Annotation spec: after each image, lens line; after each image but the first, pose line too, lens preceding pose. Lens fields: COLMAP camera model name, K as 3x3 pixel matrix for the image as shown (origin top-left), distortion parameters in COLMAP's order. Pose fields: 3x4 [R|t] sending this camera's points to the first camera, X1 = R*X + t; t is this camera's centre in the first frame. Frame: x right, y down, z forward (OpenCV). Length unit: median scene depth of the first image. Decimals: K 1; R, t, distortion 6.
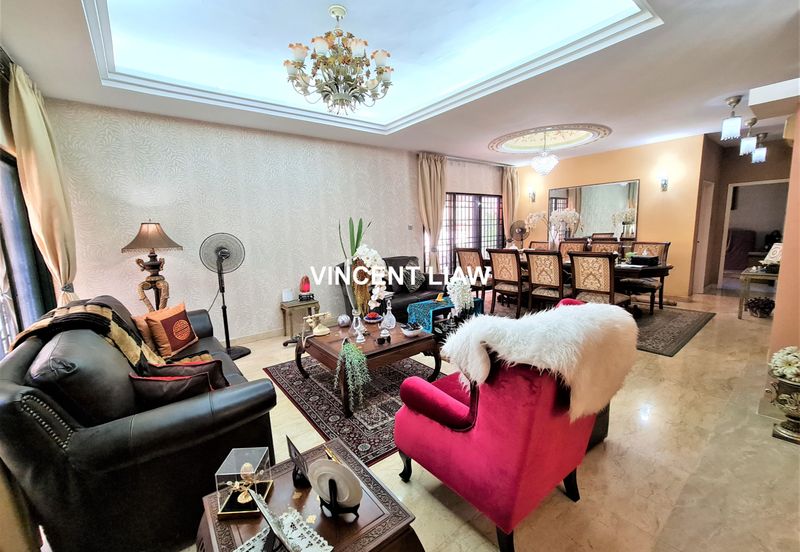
lens RADIAL K [[328.2, 0, 395.7], [0, 328.2, 273.0], [0, 0, 1]] dist [0.000689, 0.000701]
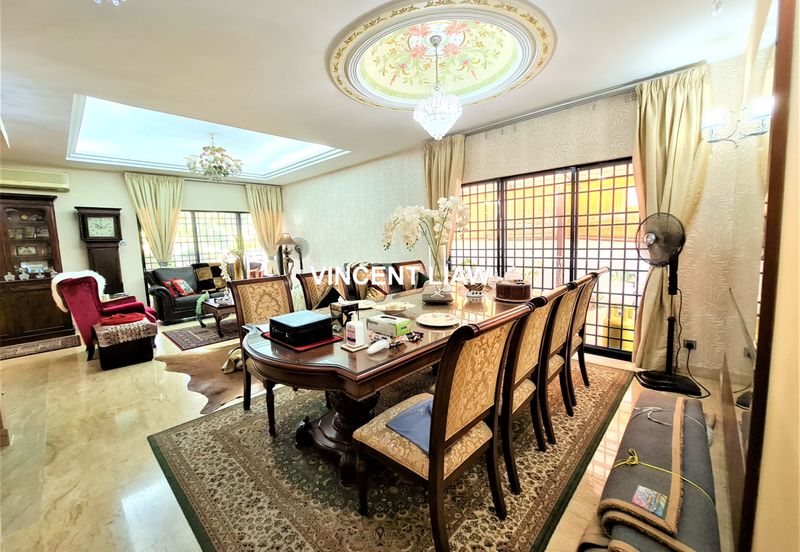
lens RADIAL K [[328.2, 0, 395.7], [0, 328.2, 273.0], [0, 0, 1]] dist [0.000689, 0.000701]
pose [[0.141712, 0.130480, -0.981271, 0.905058], [-0.109517, 0.987256, 0.115459, -0.127556], [0.983831, 0.091104, 0.154196, 0.806379]]
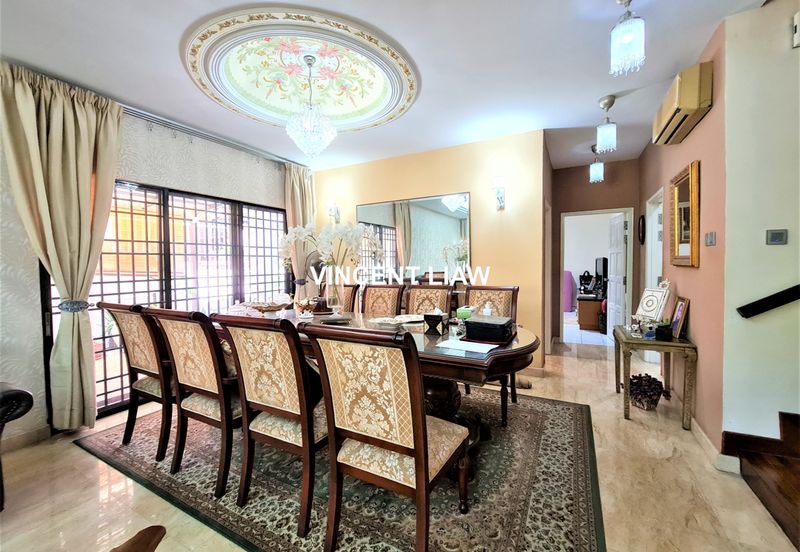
lens RADIAL K [[328.2, 0, 395.7], [0, 328.2, 273.0], [0, 0, 1]] dist [0.000689, 0.000701]
pose [[0.919457, 0.006934, 0.393129, 0.344740], [0.038471, 0.993461, -0.107499, -0.055343], [-0.391304, 0.113964, 0.913178, 0.470937]]
